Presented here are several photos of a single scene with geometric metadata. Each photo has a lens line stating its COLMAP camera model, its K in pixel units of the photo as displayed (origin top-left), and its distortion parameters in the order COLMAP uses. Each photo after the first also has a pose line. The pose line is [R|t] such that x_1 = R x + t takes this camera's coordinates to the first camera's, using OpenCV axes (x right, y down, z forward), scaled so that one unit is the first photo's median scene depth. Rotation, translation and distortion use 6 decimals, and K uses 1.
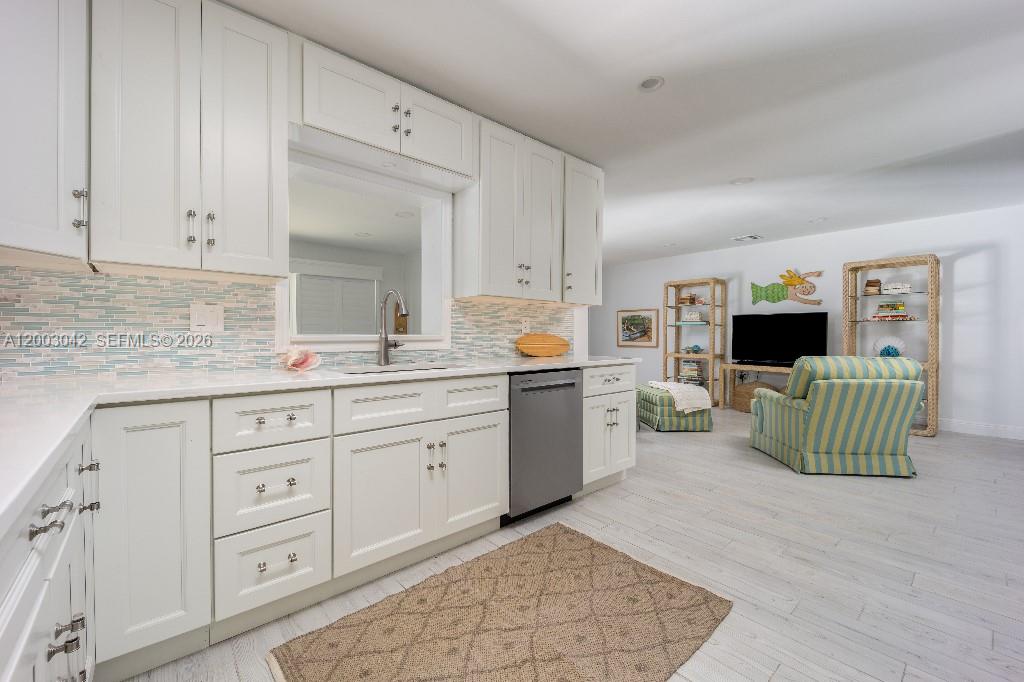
lens RADIAL K [[462.5, 0, 517.8], [0, 462.5, 336.3], [0, 0, 1]] dist [-0.000800, -0.003782]
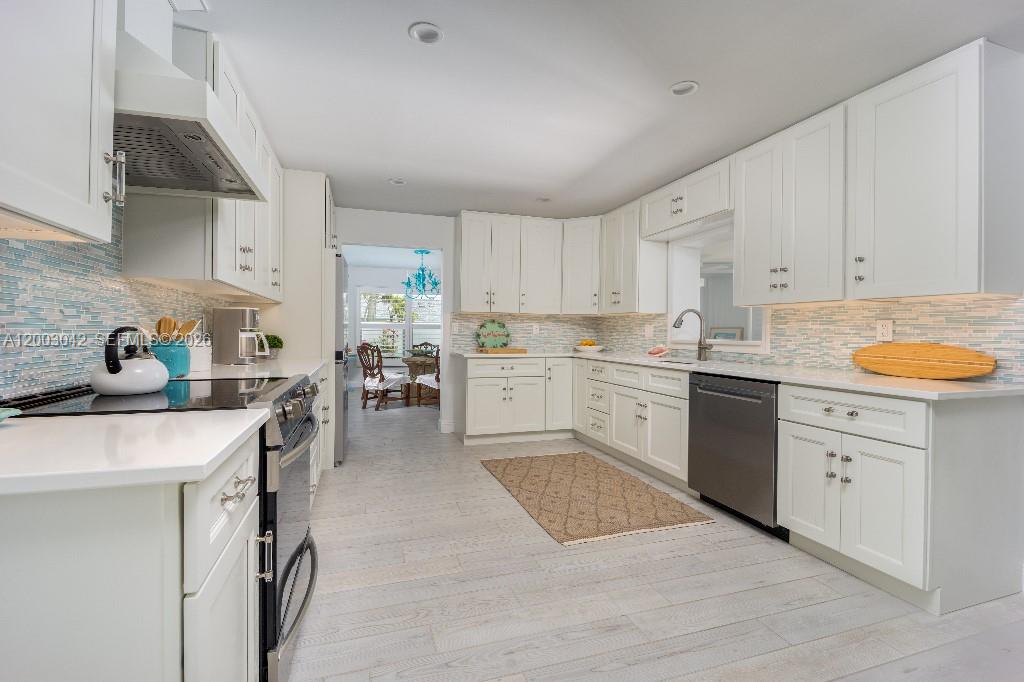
lens RADIAL K [[462.5, 0, 519.2], [0, 462.5, 333.3], [0, 0, 1]] dist [-0.000800, -0.003782]
pose [[-0.429839, -0.001268, -0.902905, 1.372320], [-0.011011, 0.999932, 0.003838, -0.024981], [0.902838, 0.011592, -0.429824, 1.166383]]
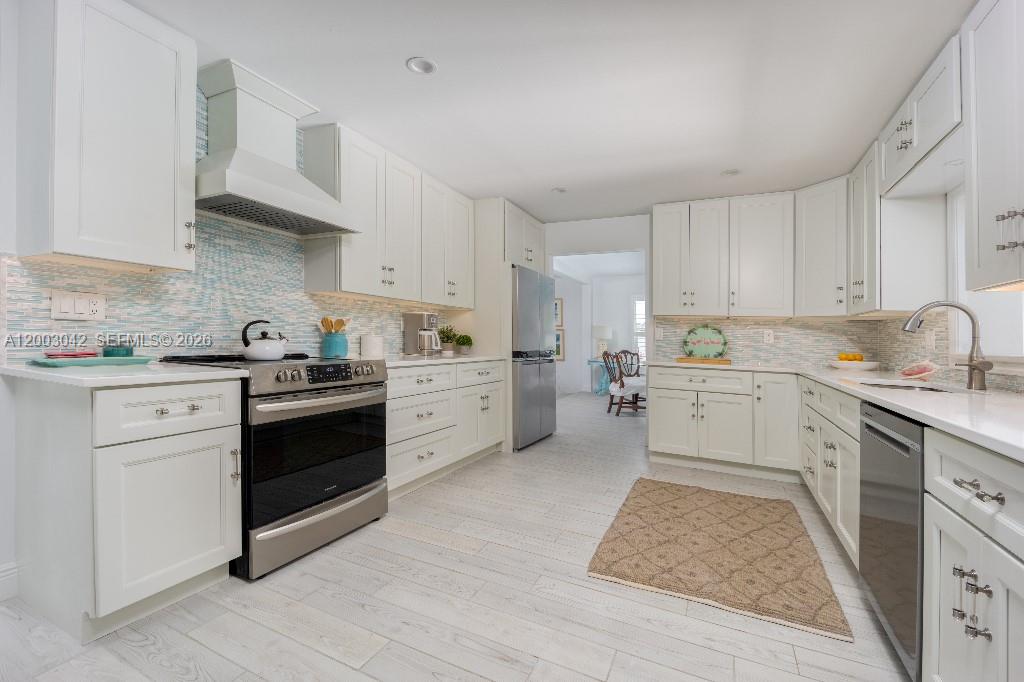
lens RADIAL K [[462.5, 0, 495.2], [0, 462.5, 341.8], [0, 0, 1]] dist [-0.000800, -0.003782]
pose [[-0.942717, -0.025673, -0.332605, 0.869385], [-0.032268, 0.999377, 0.014320, -0.008754], [0.332030, 0.024232, -0.942957, 1.602075]]
